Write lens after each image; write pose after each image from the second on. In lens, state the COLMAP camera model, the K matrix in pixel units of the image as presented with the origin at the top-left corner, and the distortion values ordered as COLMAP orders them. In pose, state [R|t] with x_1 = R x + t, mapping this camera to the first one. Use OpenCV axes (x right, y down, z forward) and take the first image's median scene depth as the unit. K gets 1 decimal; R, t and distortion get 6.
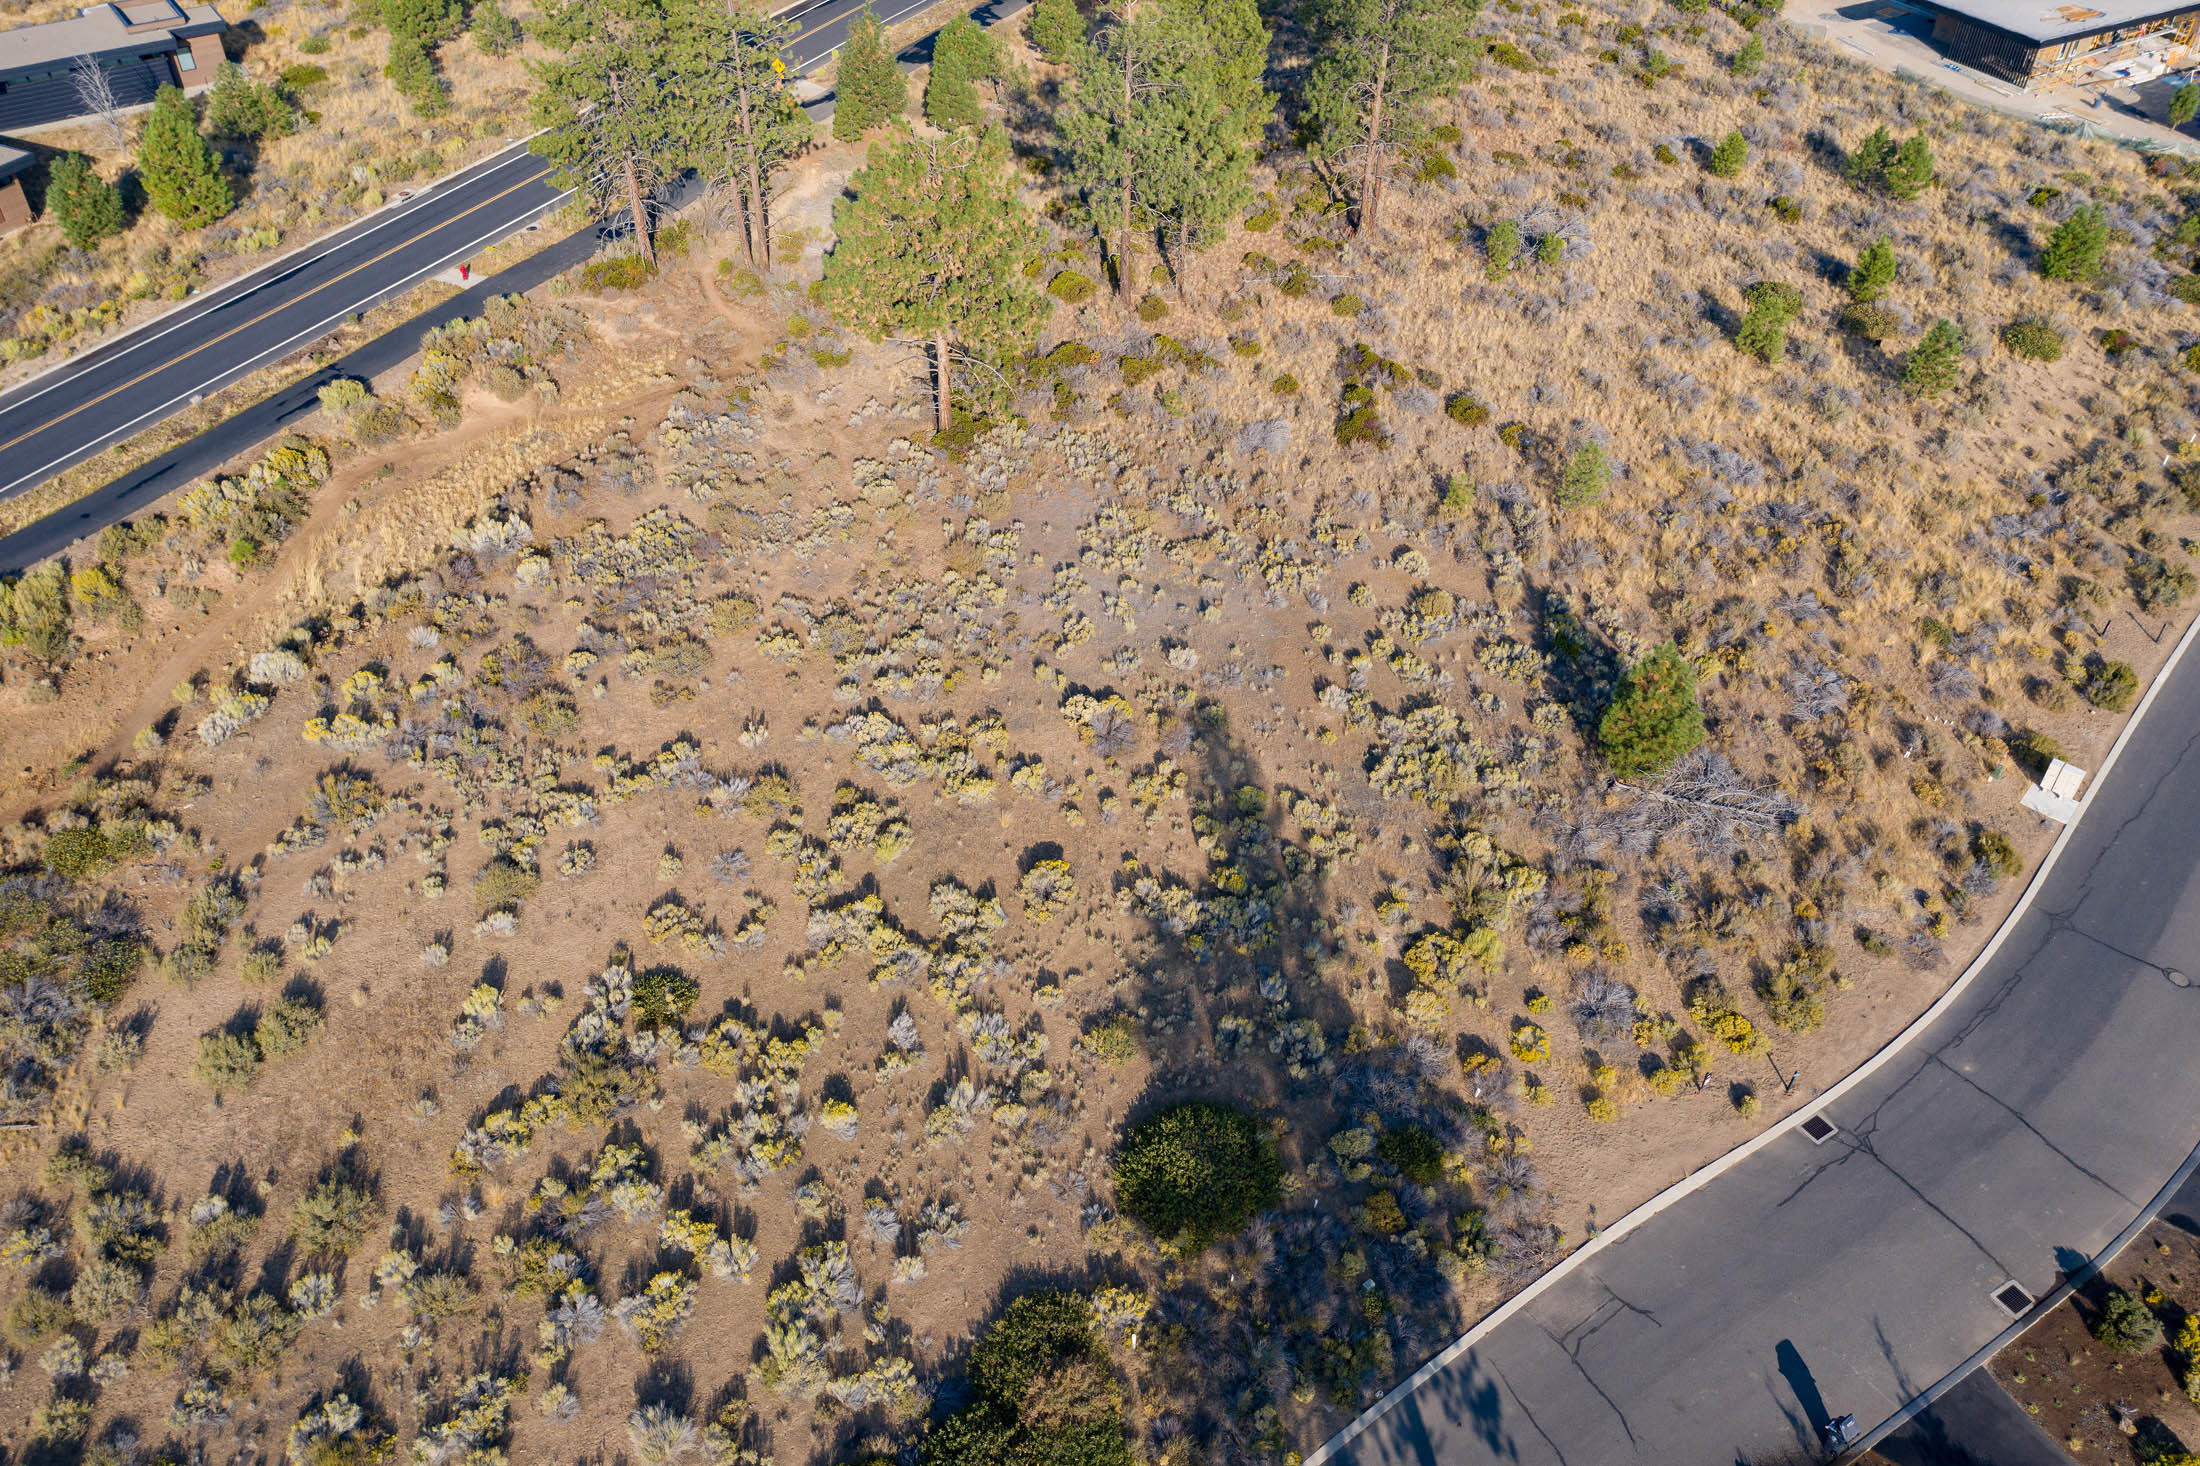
lens RADIAL K [[1746.1, 0, 1100.0], [0, 1746.1, 733.0], [0, 0, 1]] dist [-0.007164, 0.005507]
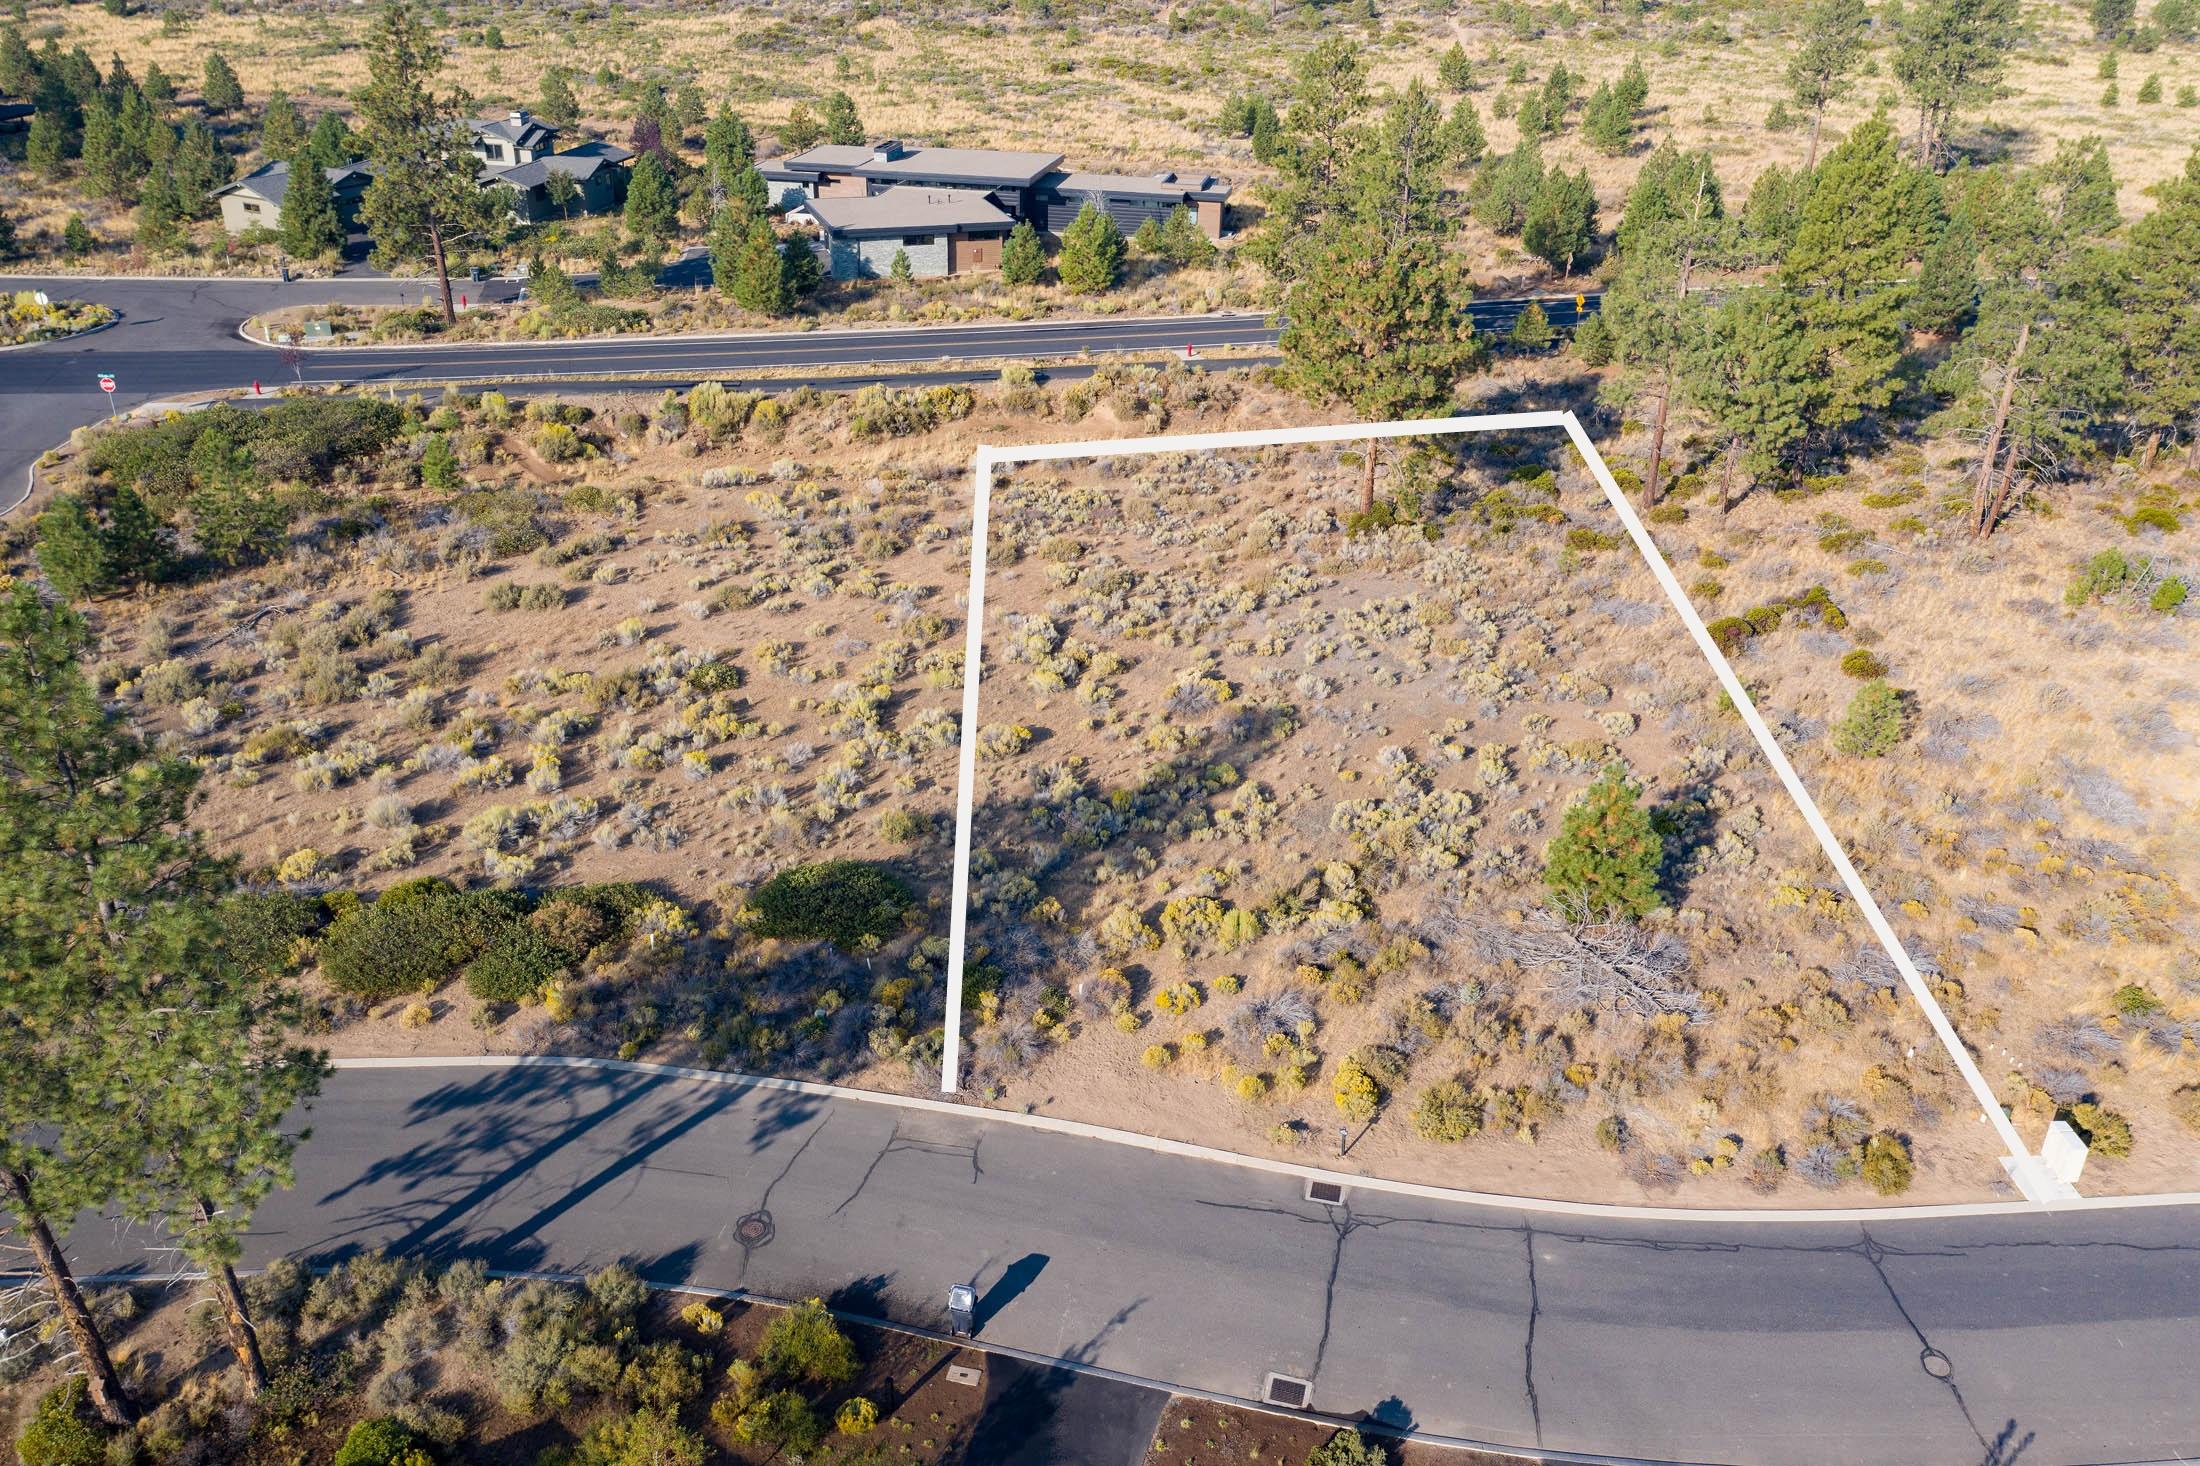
lens RADIAL K [[1746.1, 0, 1100.0], [0, 1746.1, 733.0], [0, 0, 1]] dist [-0.007164, 0.005507]
pose [[0.687787, 0.333895, -0.644565, 0.826857], [-0.479017, 0.875927, -0.057395, 0.130555], [0.545428, 0.348233, 0.762393, 0.194525]]
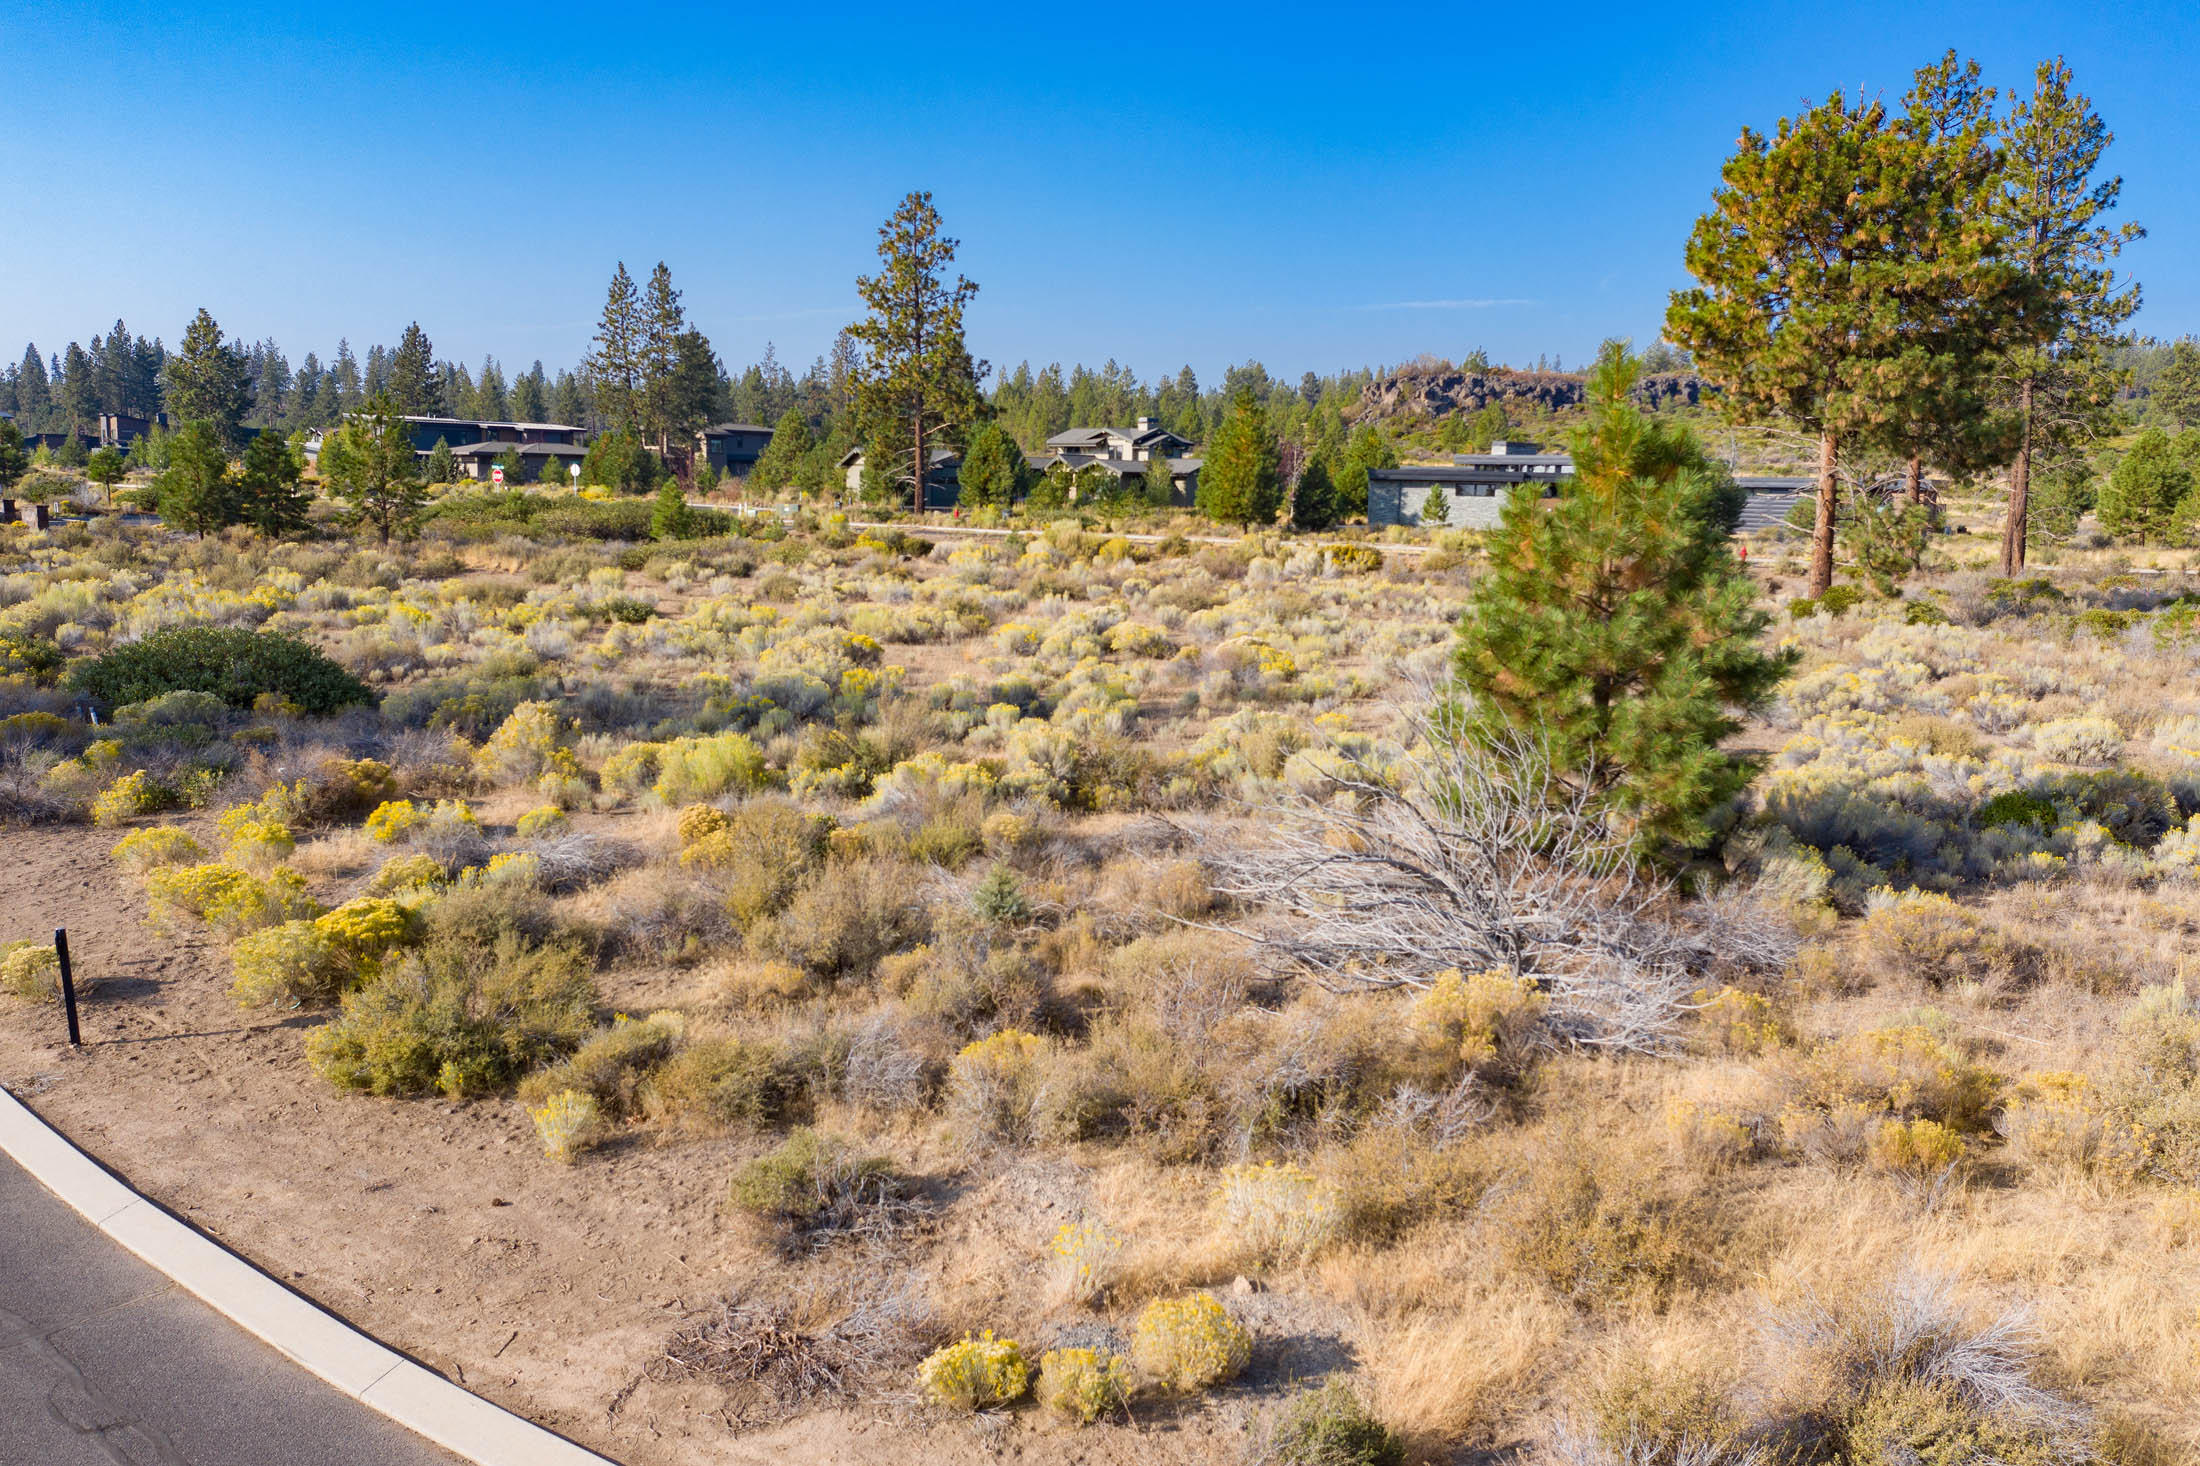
lens RADIAL K [[1712.9, 0, 1100.0], [0, 1712.9, 733.0], [0, 0, 1]] dist [-0.008335, 0.008804]
pose [[0.214211, 0.129728, -0.968134, 0.694886], [-0.645946, 0.762294, -0.040777, 0.078214], [0.732713, 0.634097, 0.247089, 1.046117]]
